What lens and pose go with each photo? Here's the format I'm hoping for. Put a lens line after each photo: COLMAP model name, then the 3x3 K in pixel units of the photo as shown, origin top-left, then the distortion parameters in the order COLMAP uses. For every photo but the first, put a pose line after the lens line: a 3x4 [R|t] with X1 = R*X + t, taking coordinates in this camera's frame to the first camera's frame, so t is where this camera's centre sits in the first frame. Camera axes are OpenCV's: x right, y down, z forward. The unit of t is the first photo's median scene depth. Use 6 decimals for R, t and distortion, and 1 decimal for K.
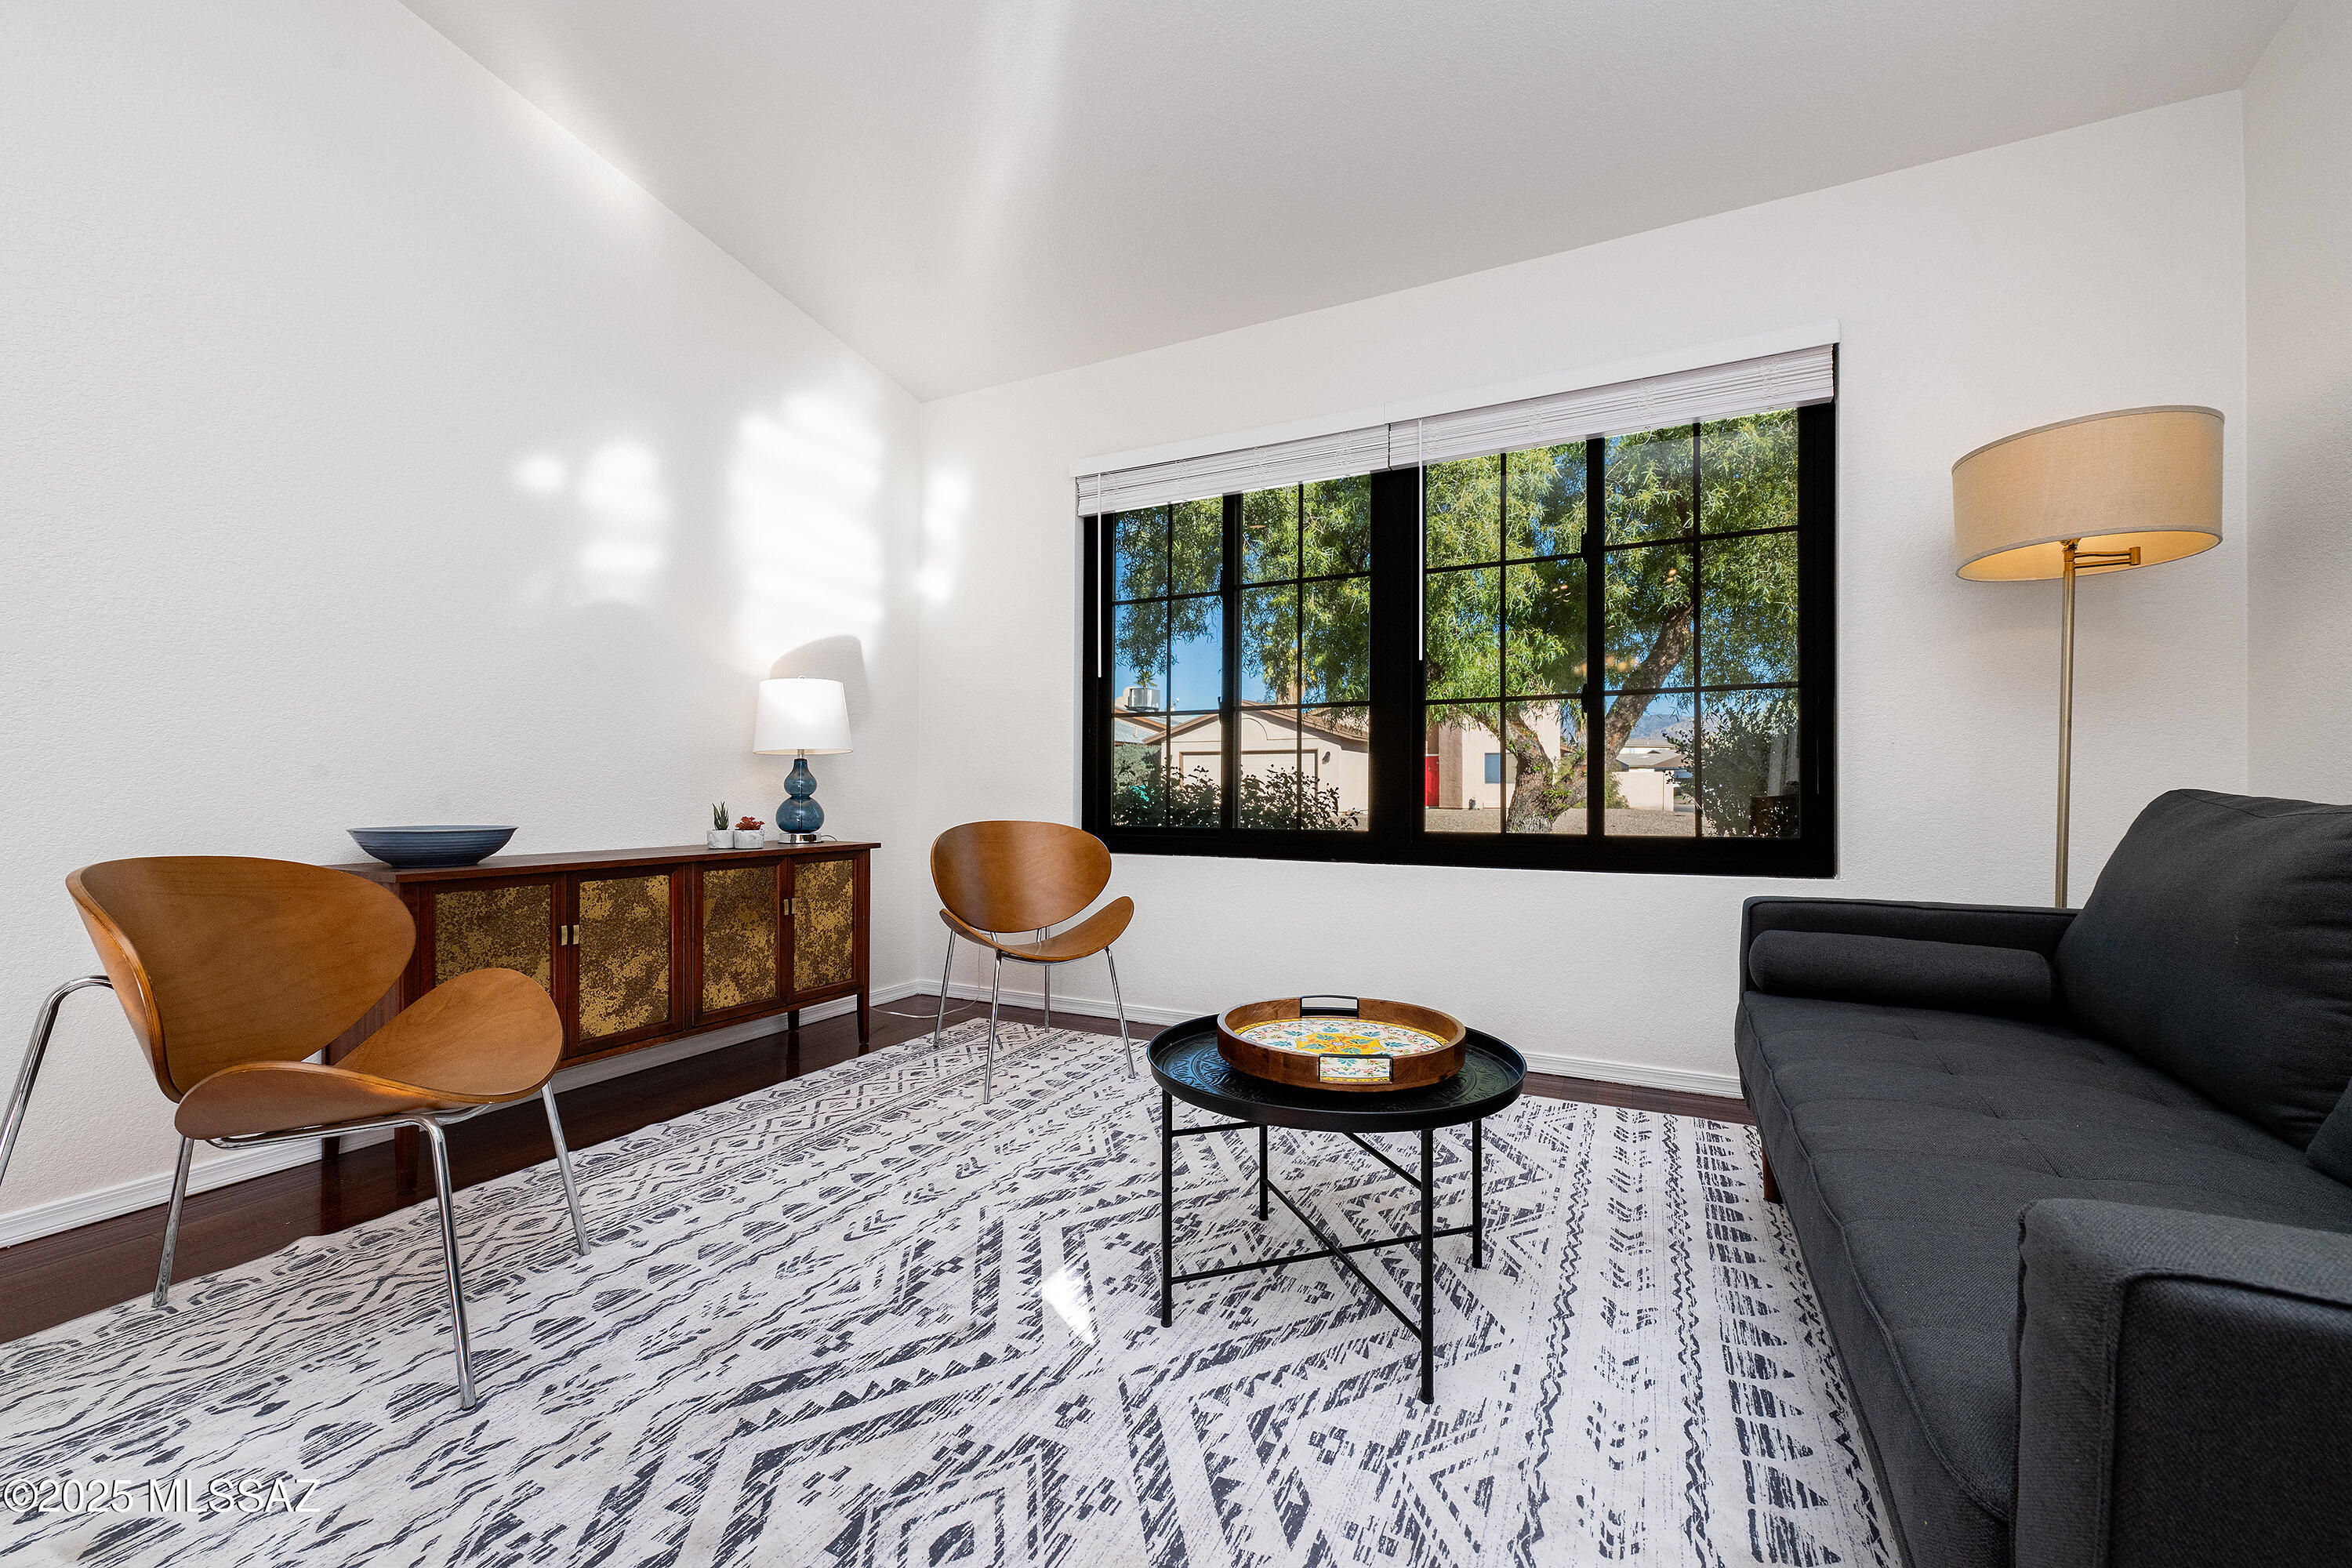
lens RADIAL K [[927.5, 0, 1176.0], [0, 927.5, 784.0], [0, 0, 1]] dist [-0.000388, -0.000115]
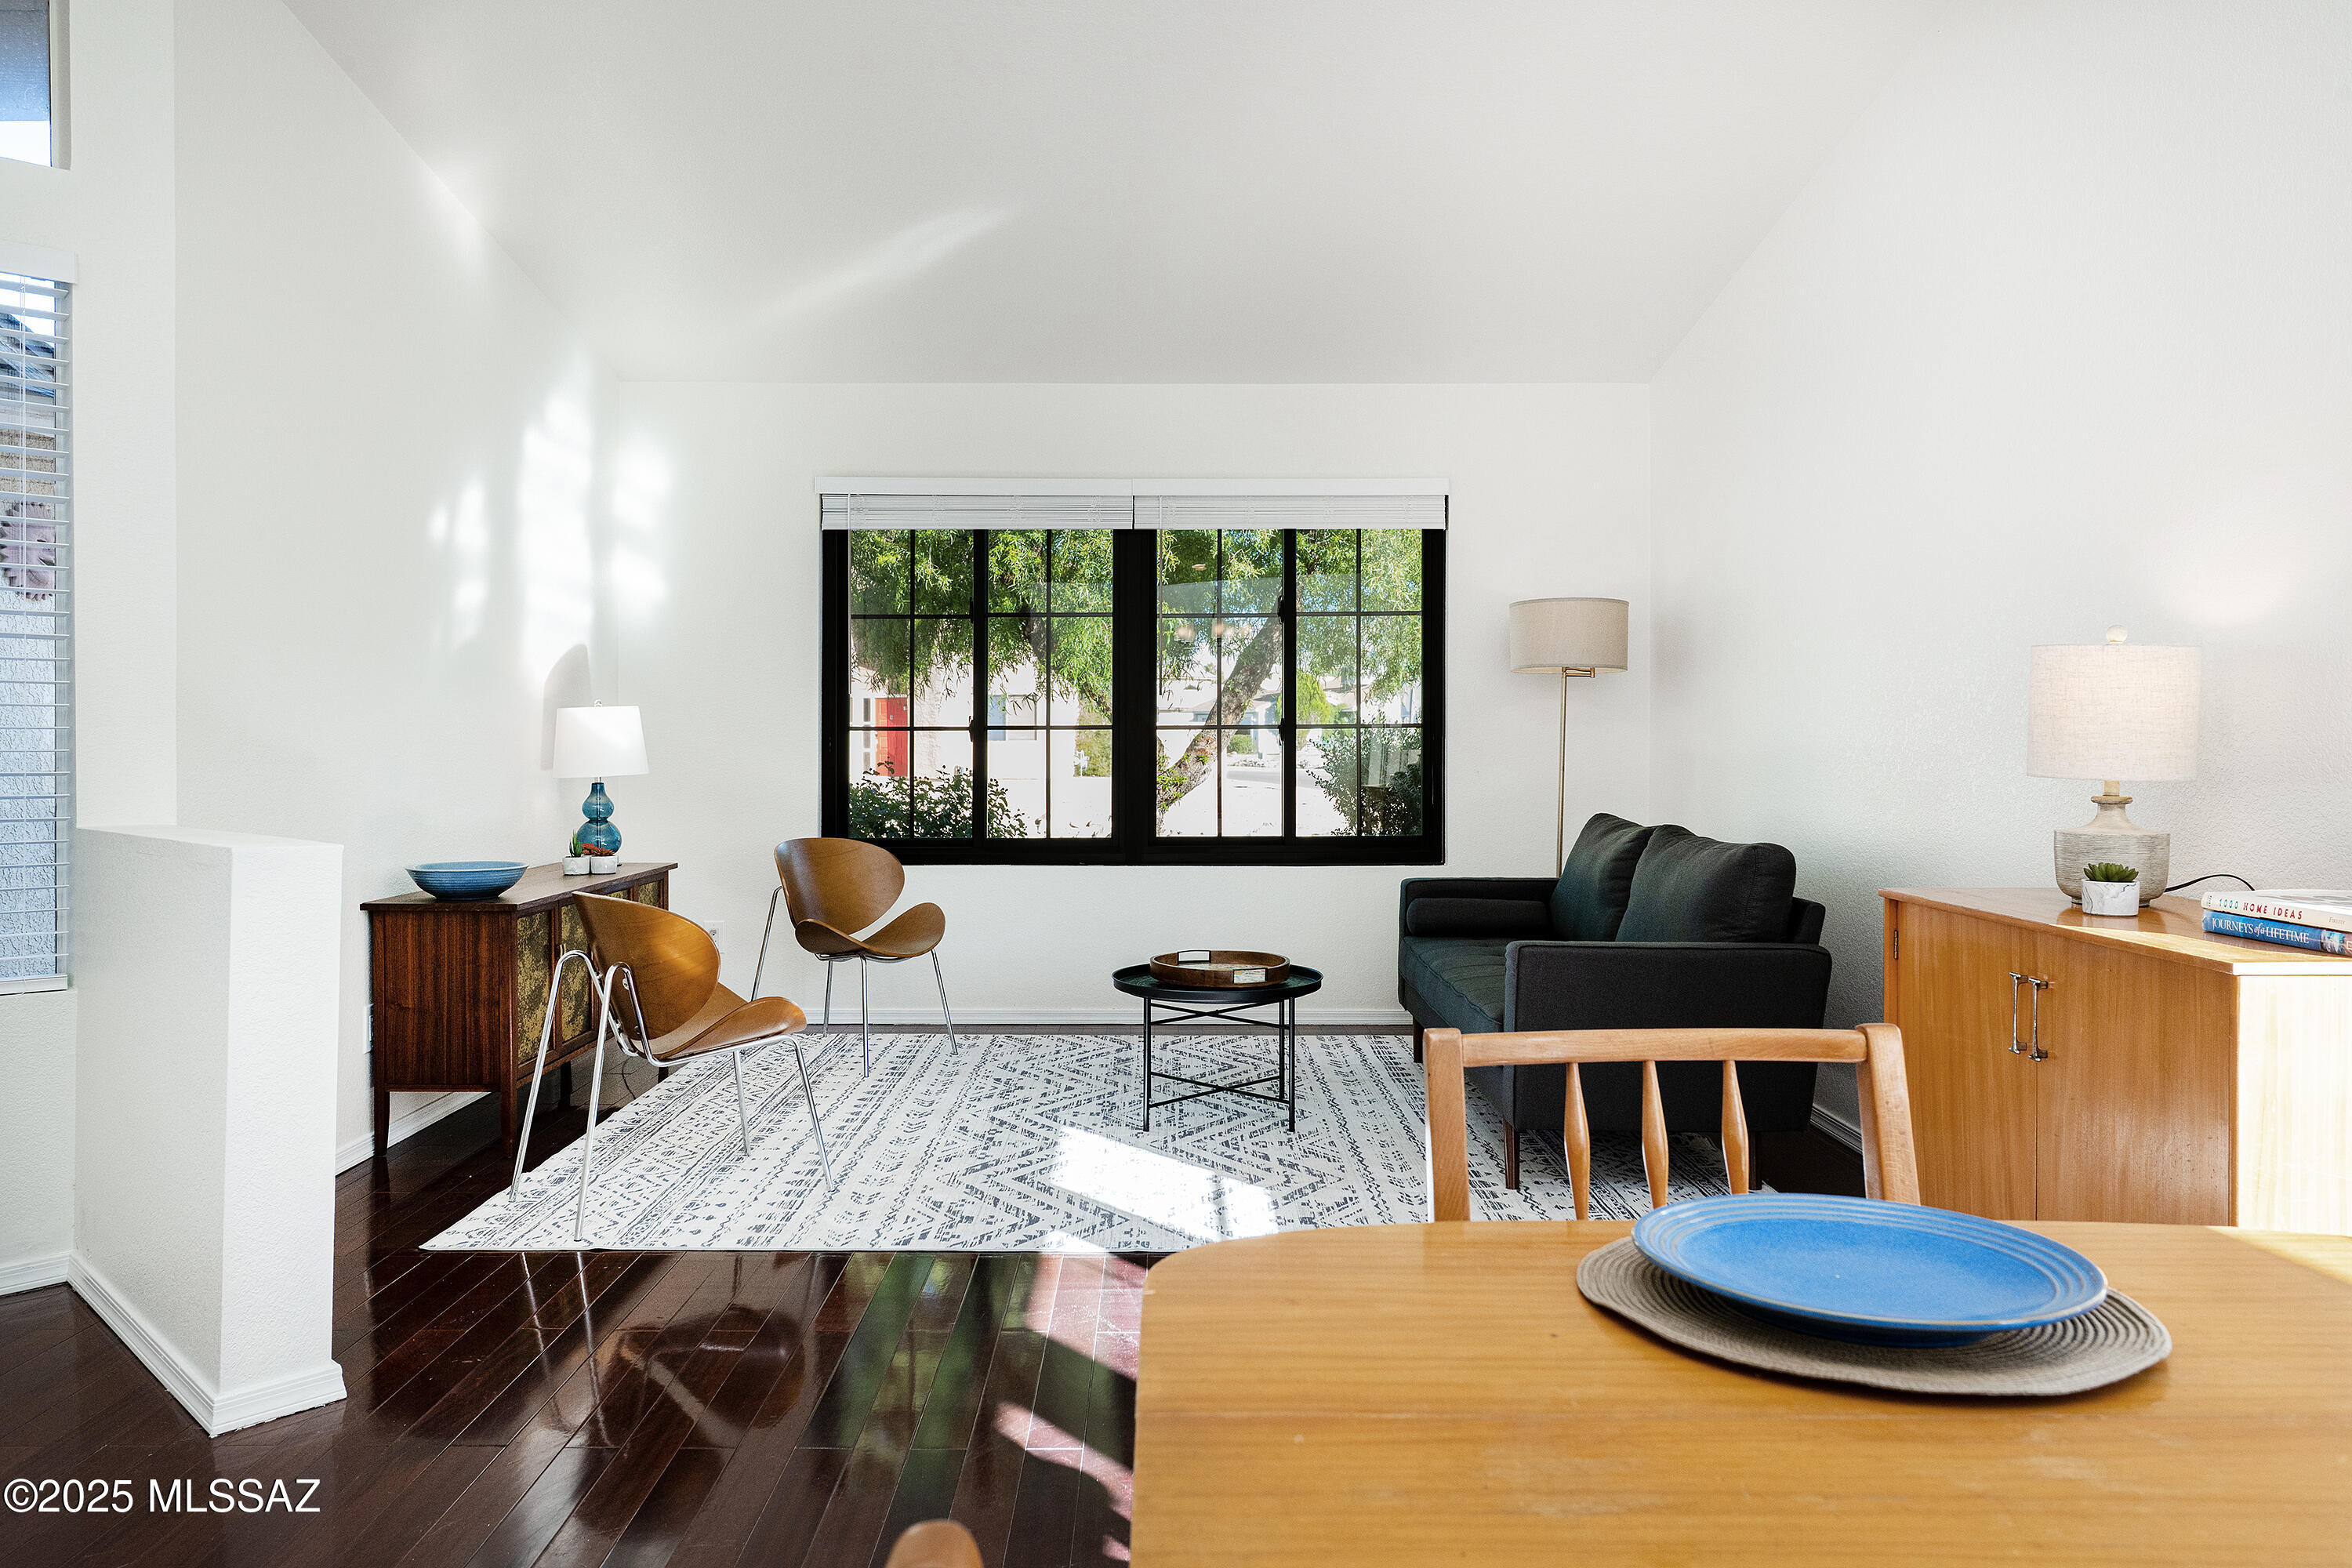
lens RADIAL K [[1575.9, 0, 1163.5], [0, 1575.9, 740.5], [0, 0, 1]] dist [-0.002055, -0.001178]
pose [[0.893839, -0.002207, 0.448383, -0.976288], [-0.001013, 0.999975, 0.006940, -0.134164], [-0.448387, -0.006657, 0.893815, -1.245977]]
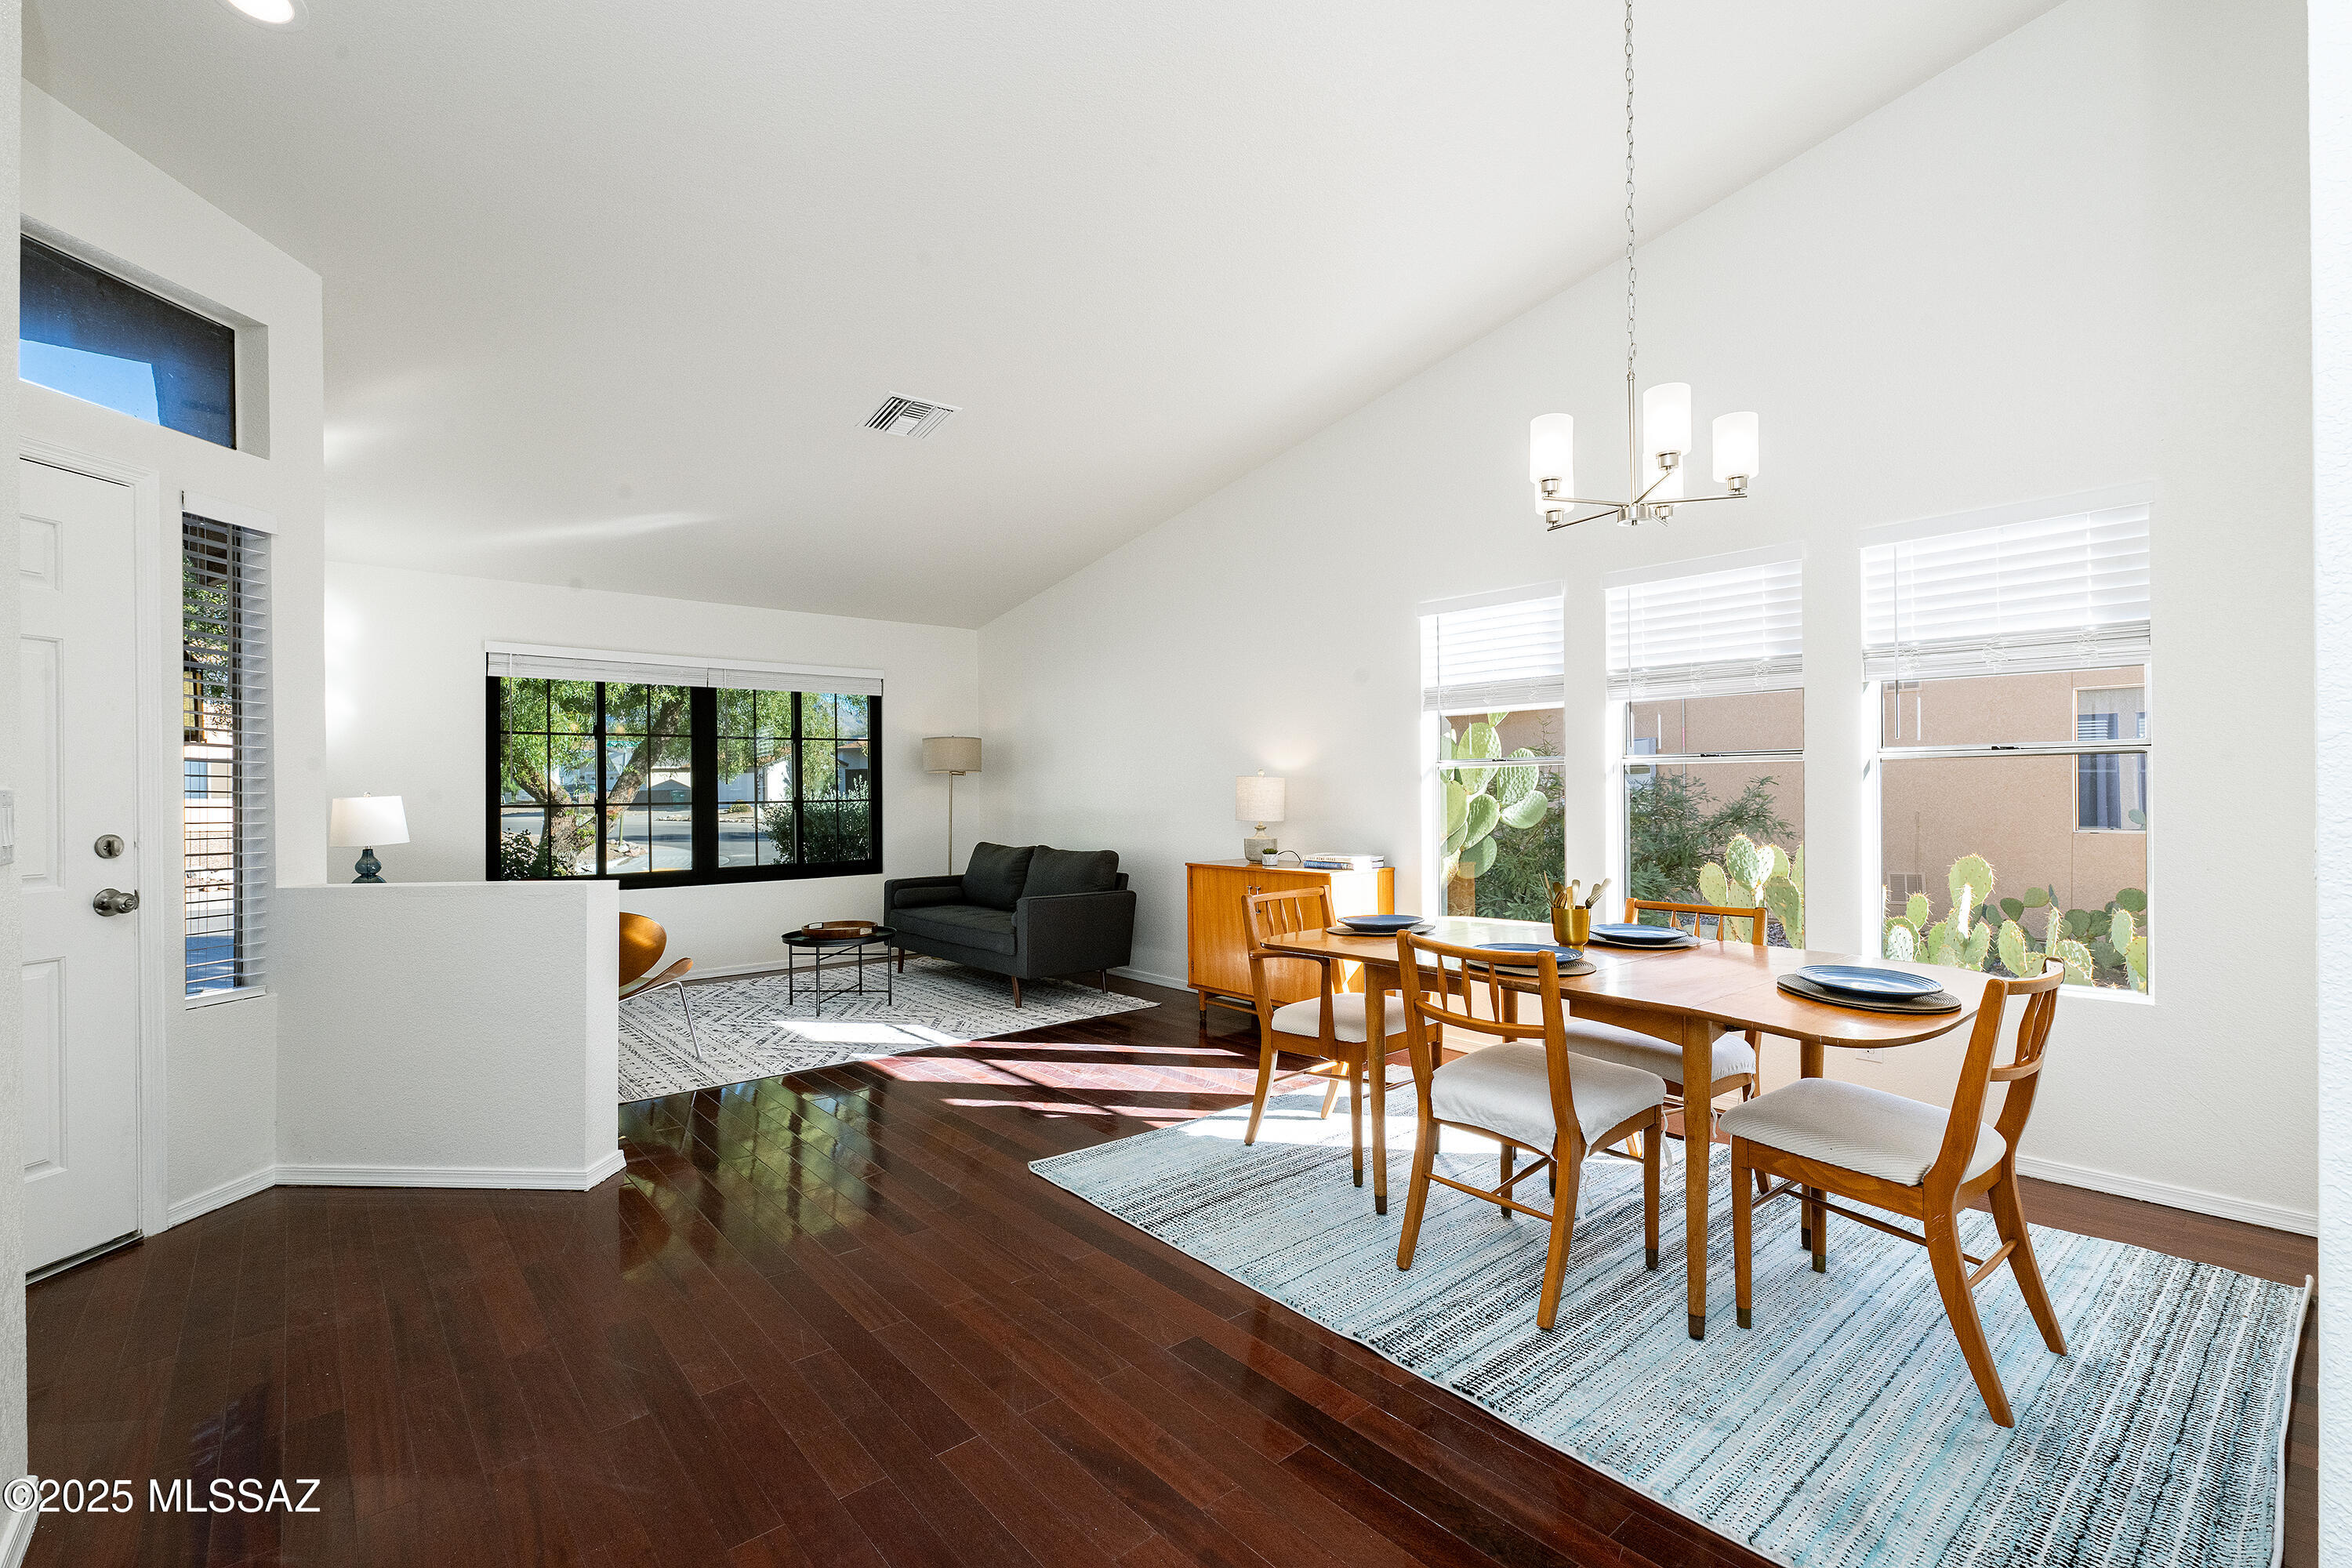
lens RADIAL K [[1025.9, 0, 1185.7], [0, 1025.9, 782.9], [0, 0, 1]] dist [-0.001194, -0.000069]
pose [[0.385720, 0.002246, 0.922613, -2.176167], [0.006125, 0.999969, -0.004995, -0.179587], [-0.922596, 0.007577, 0.385694, -1.241248]]
